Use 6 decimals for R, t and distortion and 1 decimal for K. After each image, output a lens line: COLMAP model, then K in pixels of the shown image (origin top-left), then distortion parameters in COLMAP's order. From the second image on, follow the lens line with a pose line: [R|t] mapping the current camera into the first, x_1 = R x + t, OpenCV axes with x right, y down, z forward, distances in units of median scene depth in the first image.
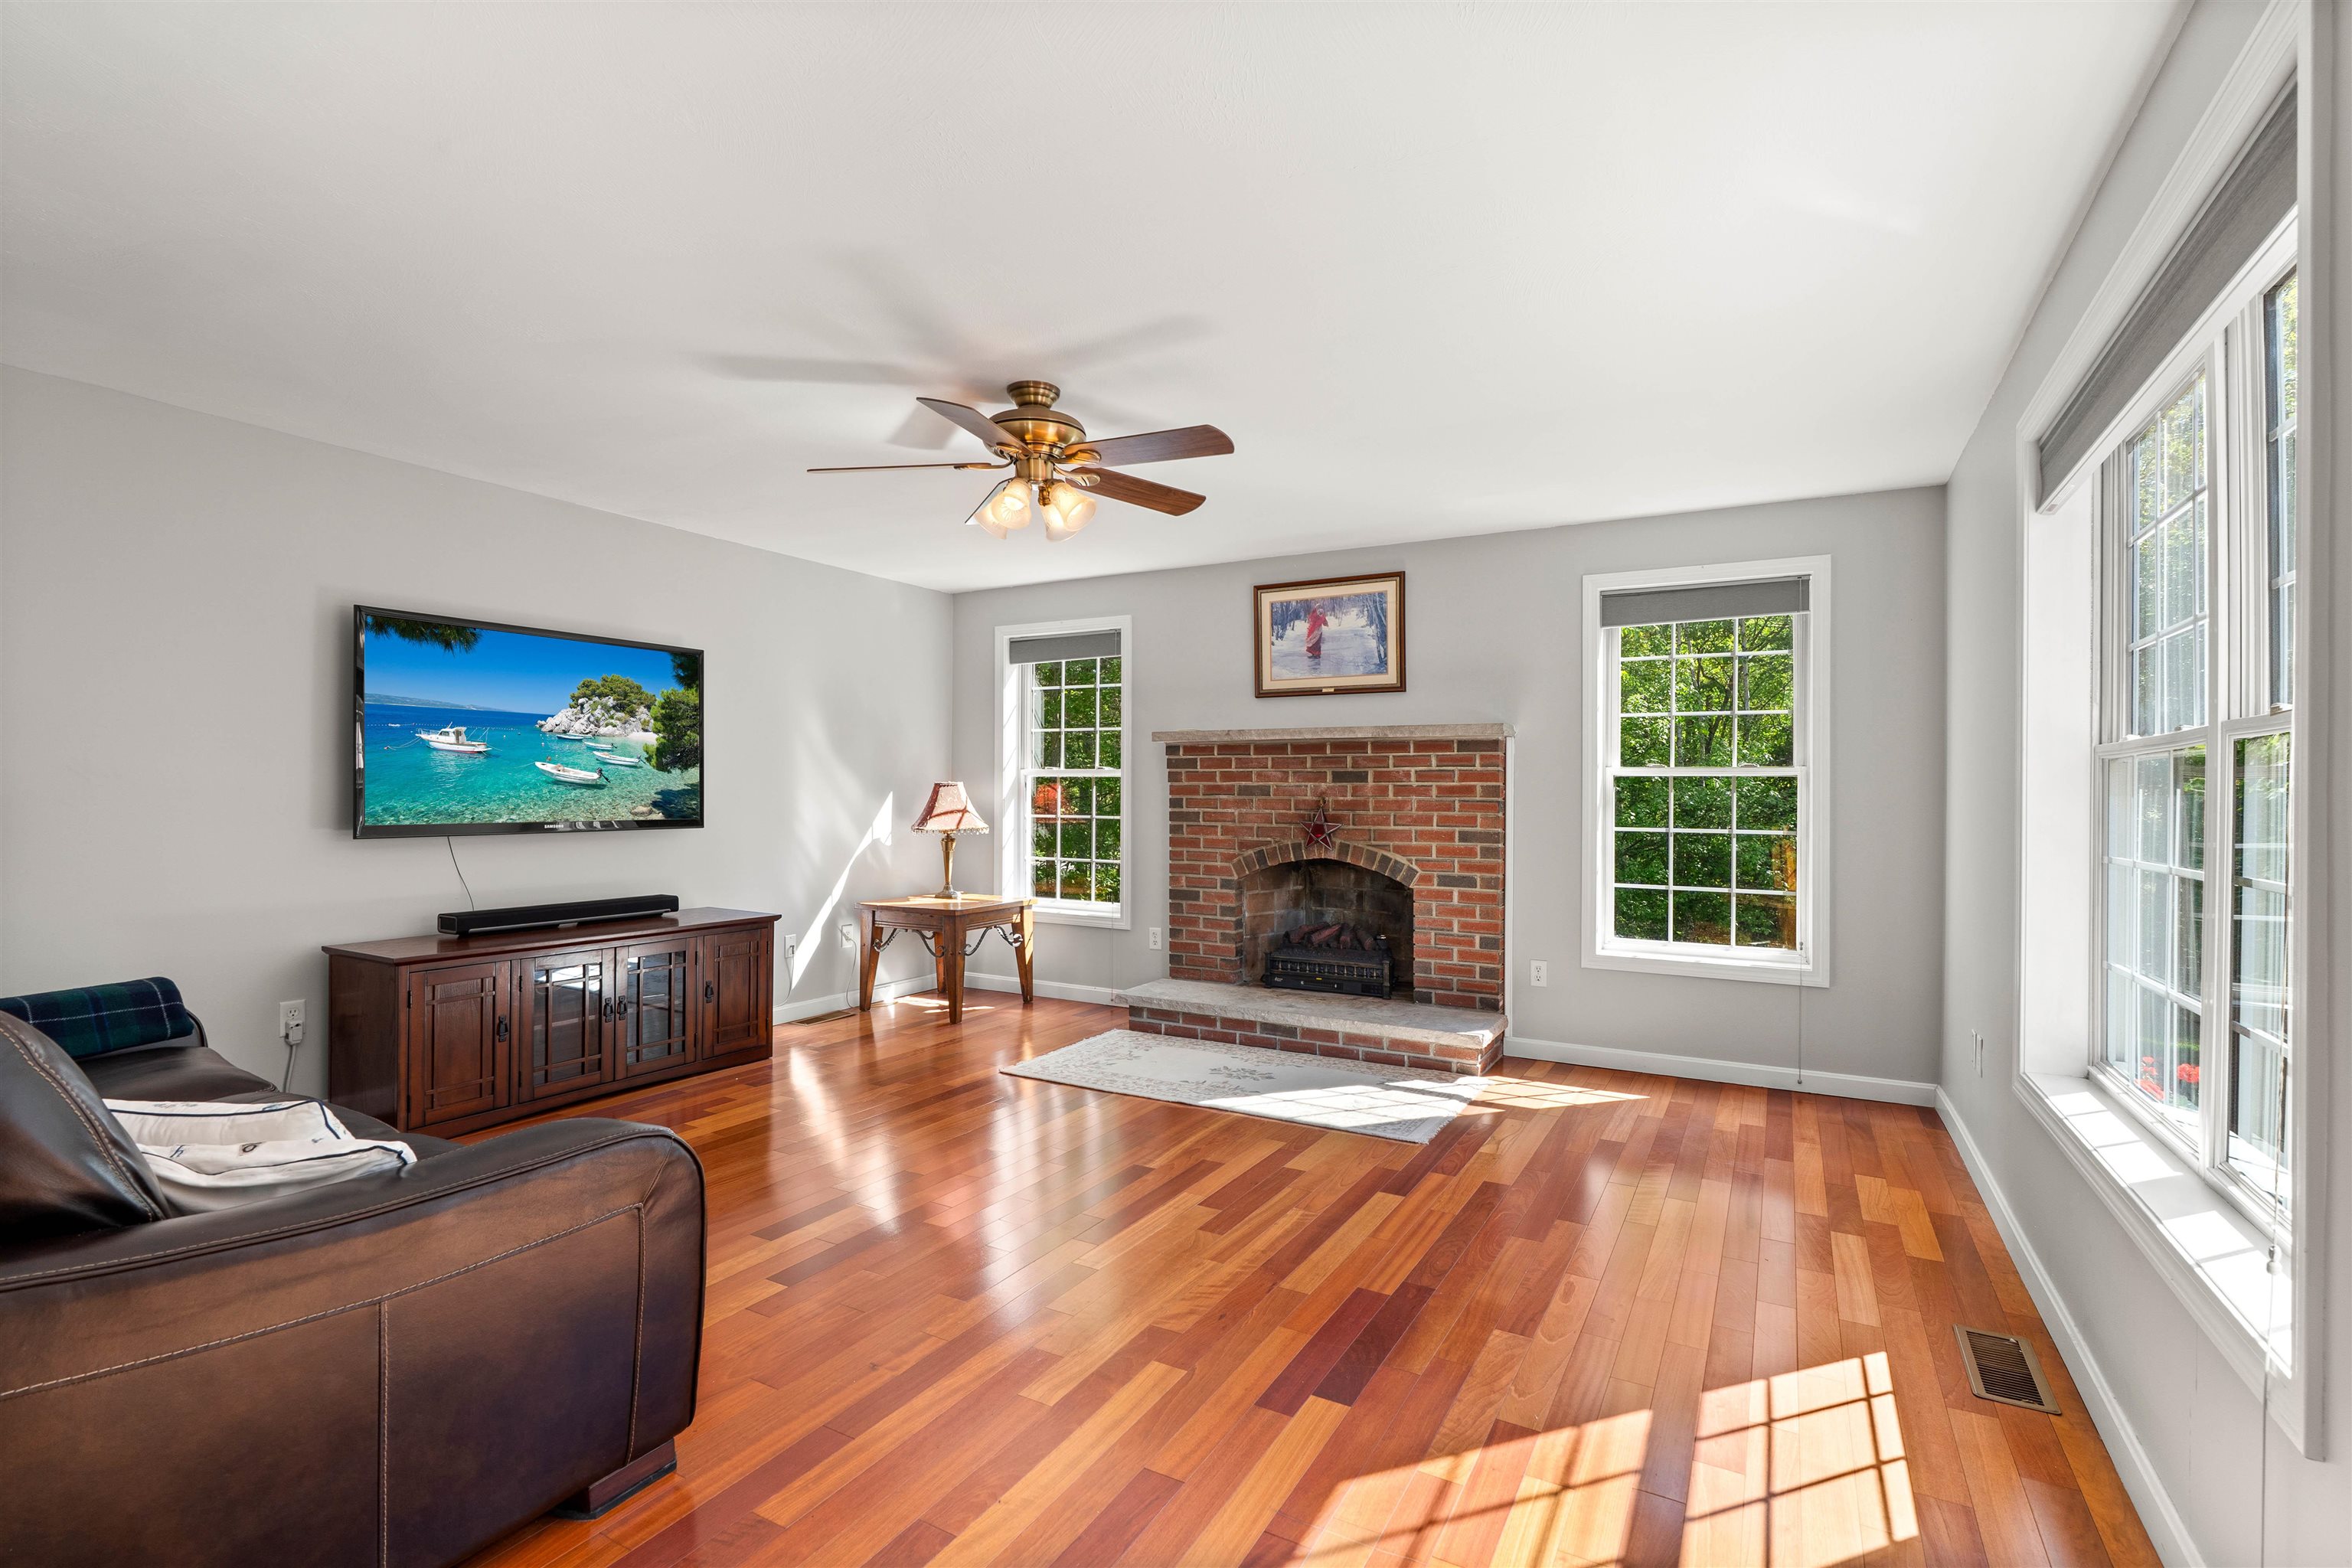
lens RADIAL K [[1070.6, 0, 1175.7], [0, 1070.6, 795.9], [0, 0, 1]] dist [-0.005273, 0.002606]
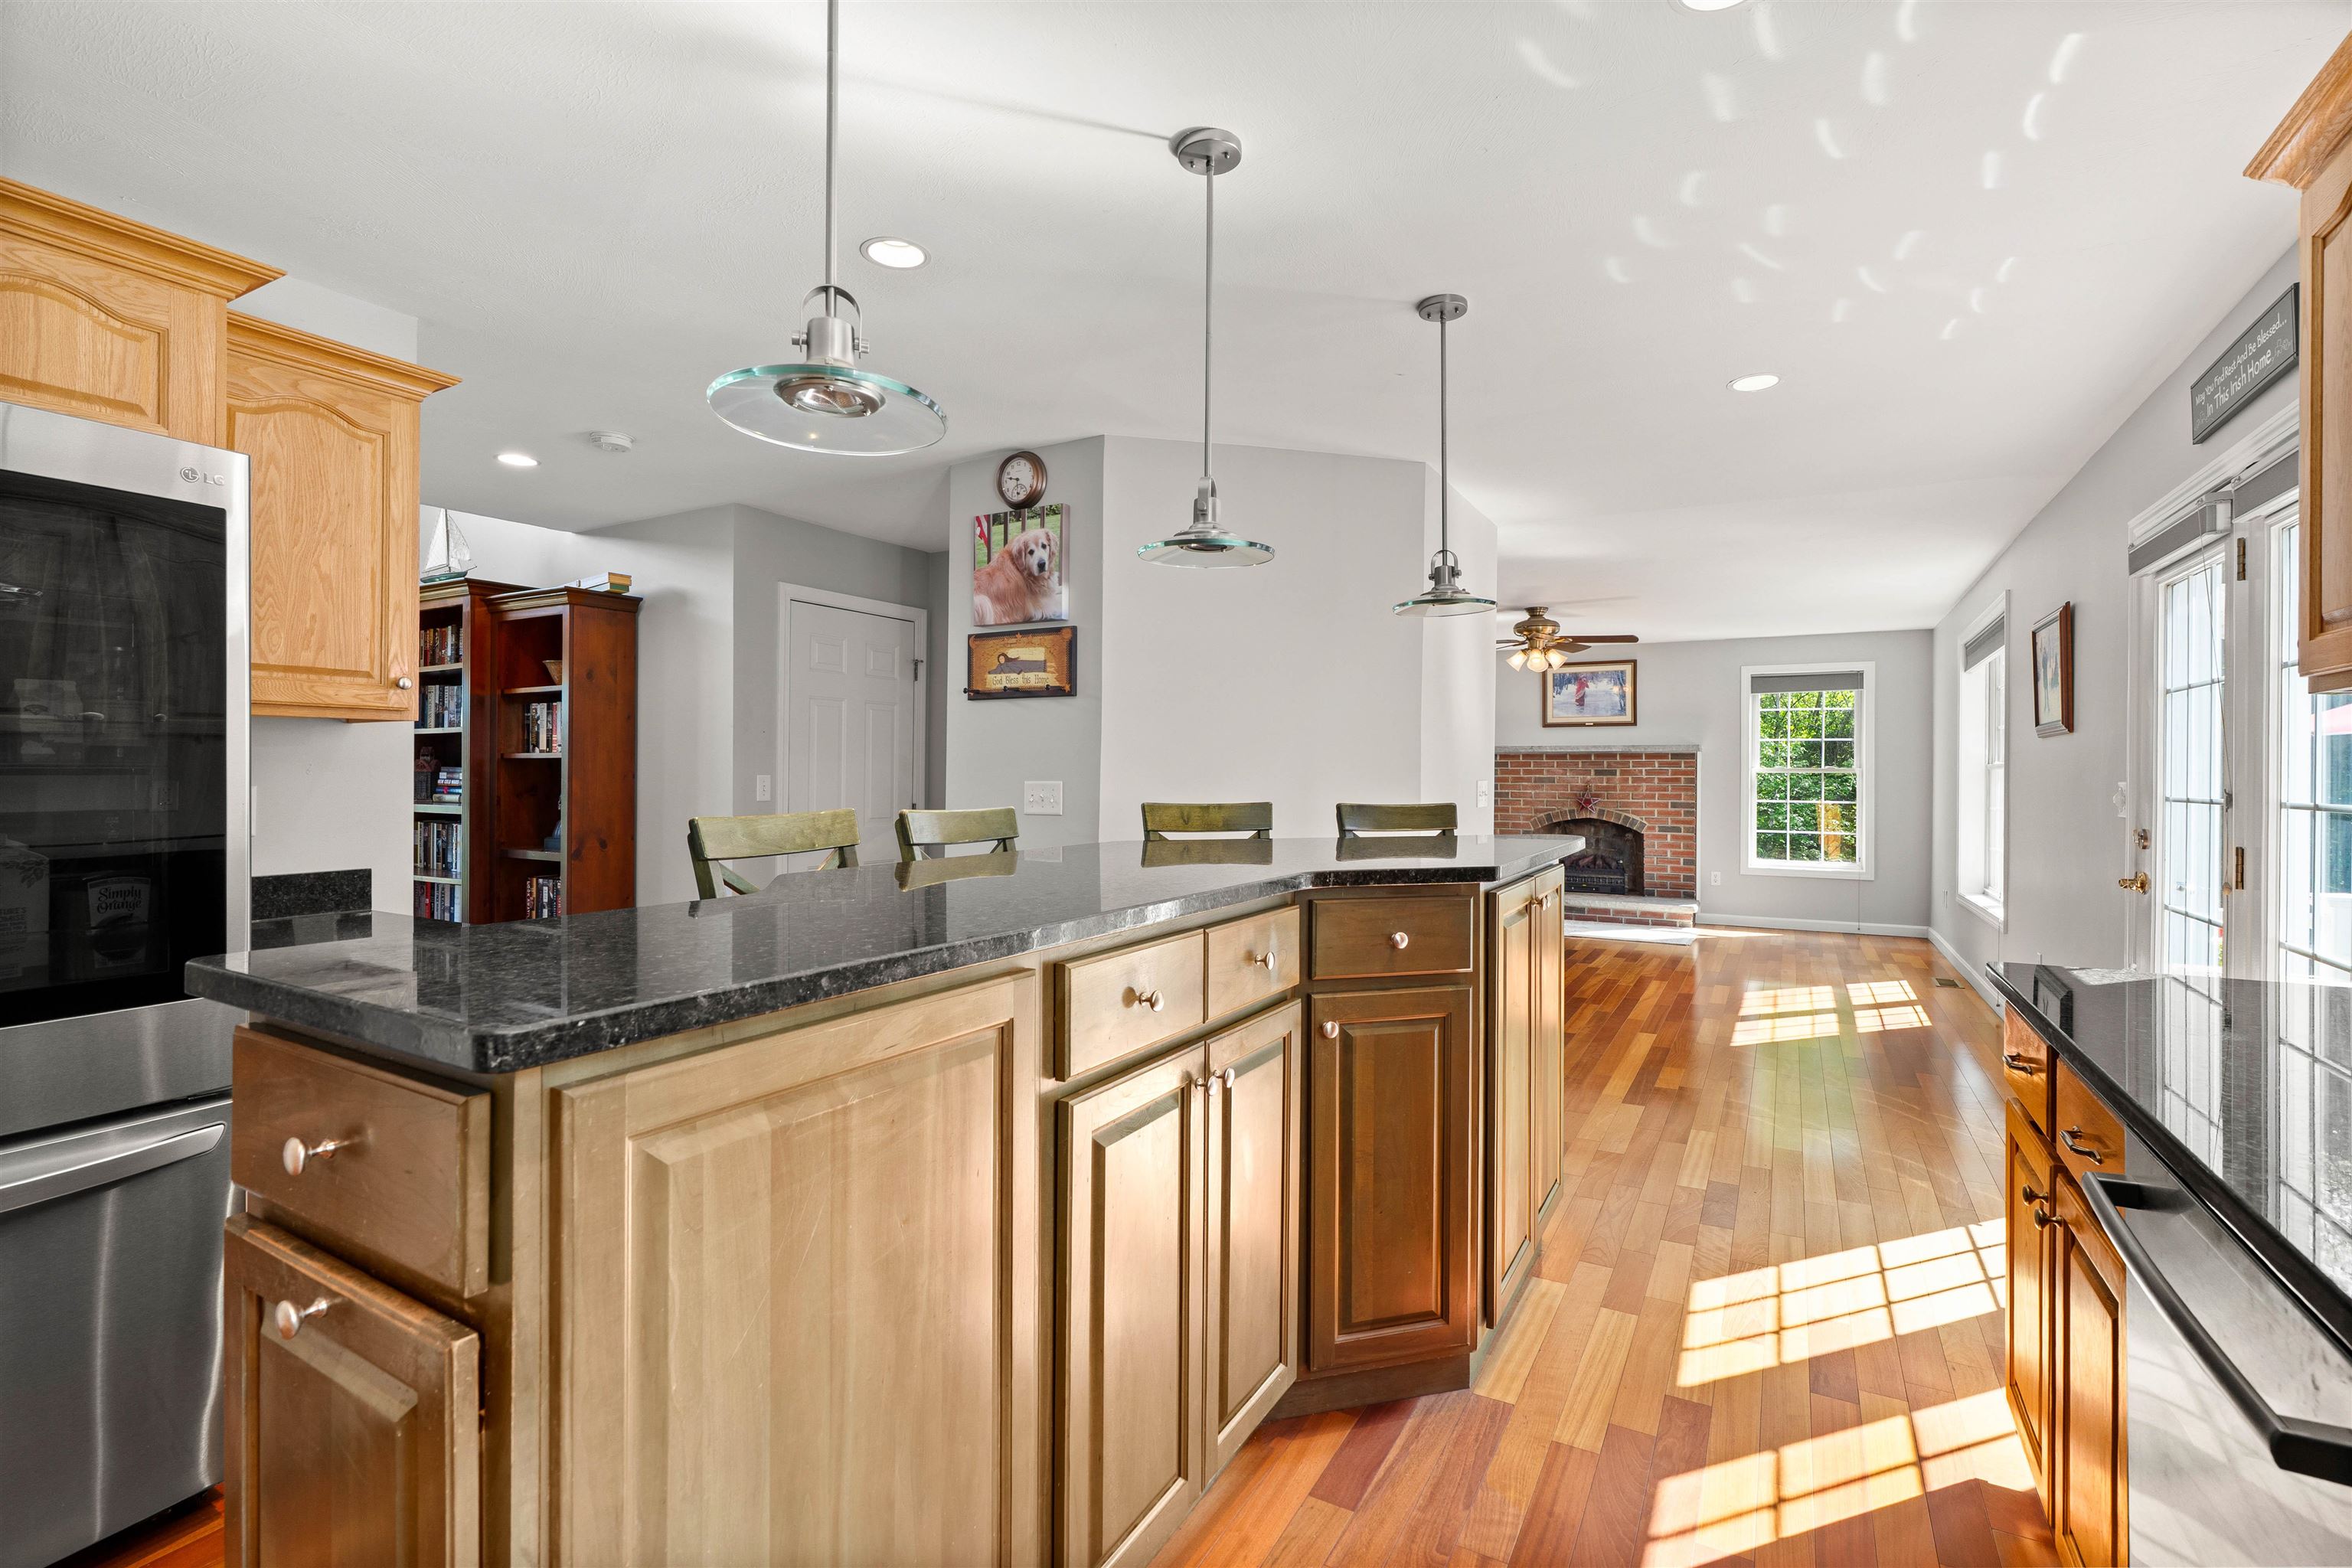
lens RADIAL K [[1070.6, 0, 1173.2], [0, 1070.6, 783.8], [0, 0, 1]] dist [-0.005273, 0.002606]
pose [[0.999992, -0.000701, 0.003883, -0.608220], [0.000682, 0.999989, 0.004735, -0.008183], [-0.003887, -0.004732, 0.999981, -0.853032]]
